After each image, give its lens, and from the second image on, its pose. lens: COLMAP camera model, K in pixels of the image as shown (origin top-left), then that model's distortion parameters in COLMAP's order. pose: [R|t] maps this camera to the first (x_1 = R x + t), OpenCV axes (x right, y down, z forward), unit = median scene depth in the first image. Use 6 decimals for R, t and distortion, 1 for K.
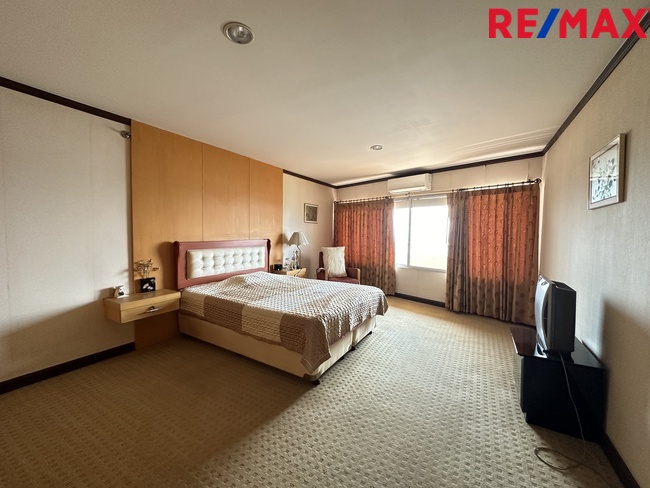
lens RADIAL K [[262.8, 0, 326.8], [0, 262.8, 241.9], [0, 0, 1]] dist [-0.000885, 0.000094]
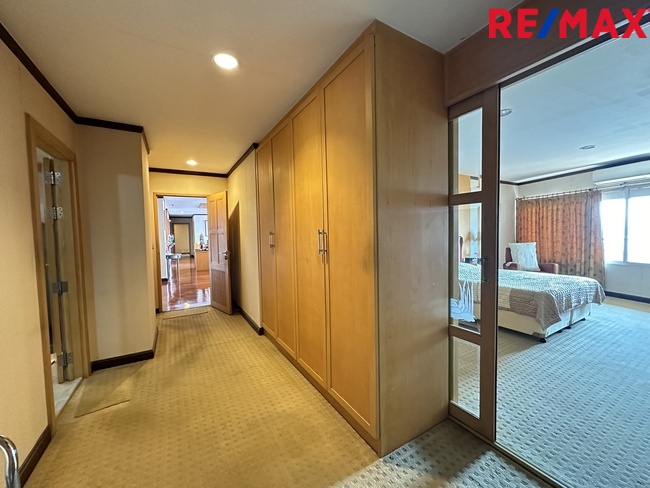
lens RADIAL K [[262.8, 0, 325.5], [0, 262.8, 242.7], [0, 0, 1]] dist [-0.000885, 0.000094]
pose [[0.872782, -0.012369, -0.487953, -0.161233], [0.014268, 0.999898, 0.000175, 0.008424], [0.487901, -0.007115, 0.872870, -0.325096]]
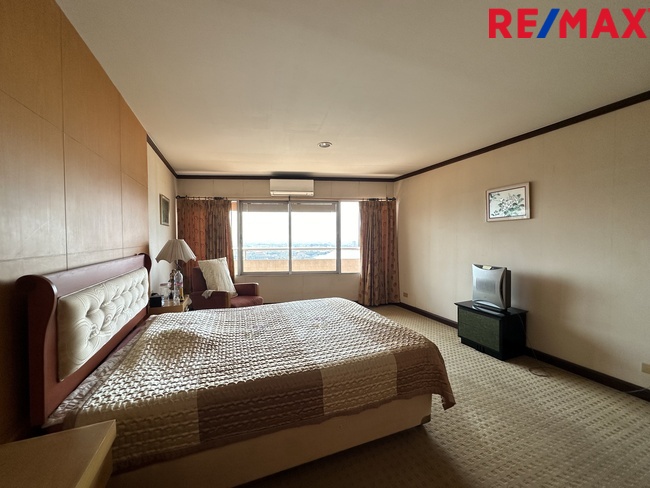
lens RADIAL K [[262.8, 0, 326.6], [0, 262.8, 241.6], [0, 0, 1]] dist [-0.000885, 0.000094]
pose [[0.601222, -0.029257, 0.798546, -0.392339], [0.044971, 0.998985, 0.002743, -0.018786], [-0.797815, 0.034262, 0.601927, 0.332363]]
